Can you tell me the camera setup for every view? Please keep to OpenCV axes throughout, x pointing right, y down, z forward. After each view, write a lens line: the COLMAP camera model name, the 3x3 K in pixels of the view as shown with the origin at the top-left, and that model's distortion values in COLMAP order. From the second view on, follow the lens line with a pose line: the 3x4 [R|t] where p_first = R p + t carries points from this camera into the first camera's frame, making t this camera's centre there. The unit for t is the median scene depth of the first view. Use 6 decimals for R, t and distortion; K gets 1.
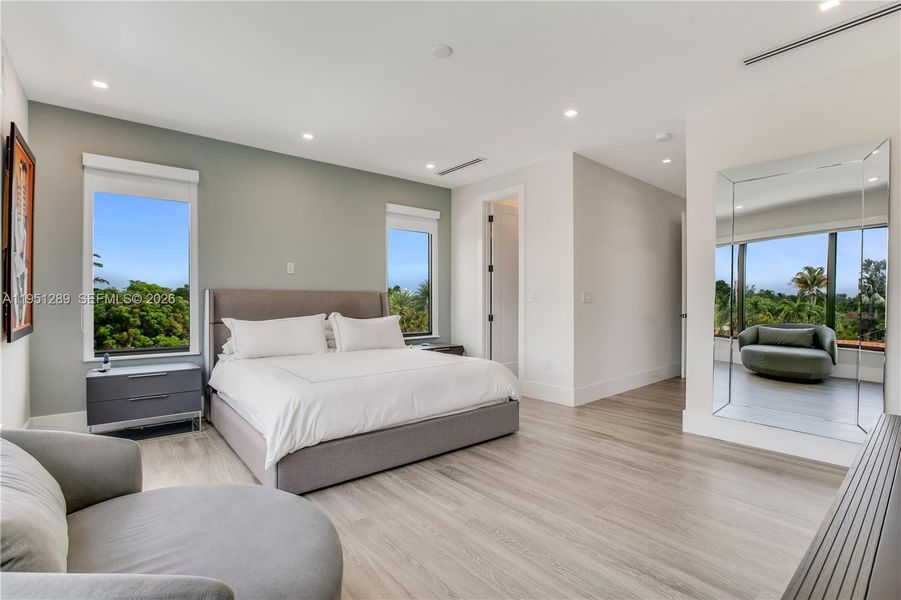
lens RADIAL K [[421.2, 0, 449.3], [0, 421.2, 302.6], [0, 0, 1]] dist [-0.053084, 0.020929]
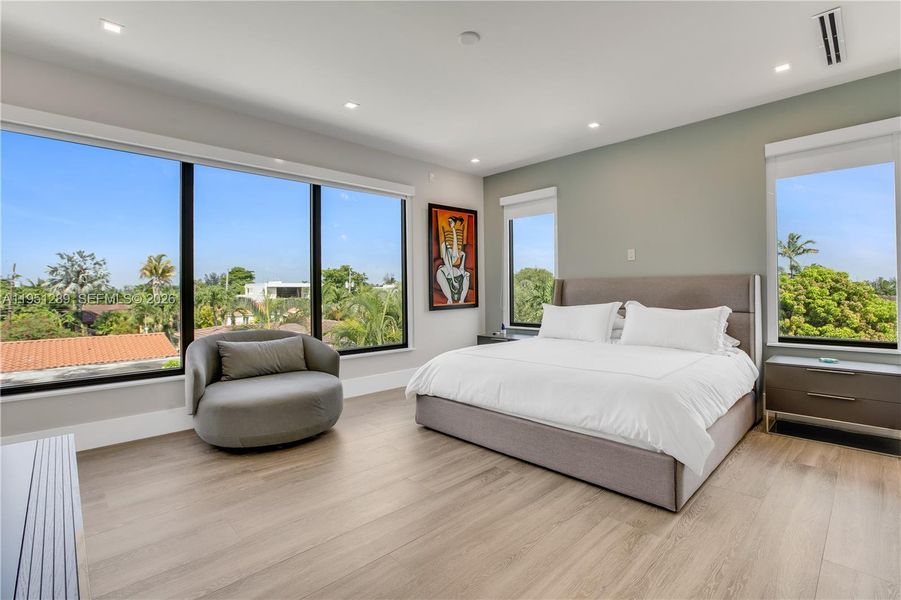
lens RADIAL K [[416.5, 0, 453.4], [0, 416.5, 287.0], [0, 0, 1]] dist [-0.017622, 0.000009]
pose [[0.088406, -0.010752, -0.996026, 0.616419], [0.005778, 0.999930, -0.010281, 0.000843], [0.996068, -0.004846, 0.088462, 0.562878]]
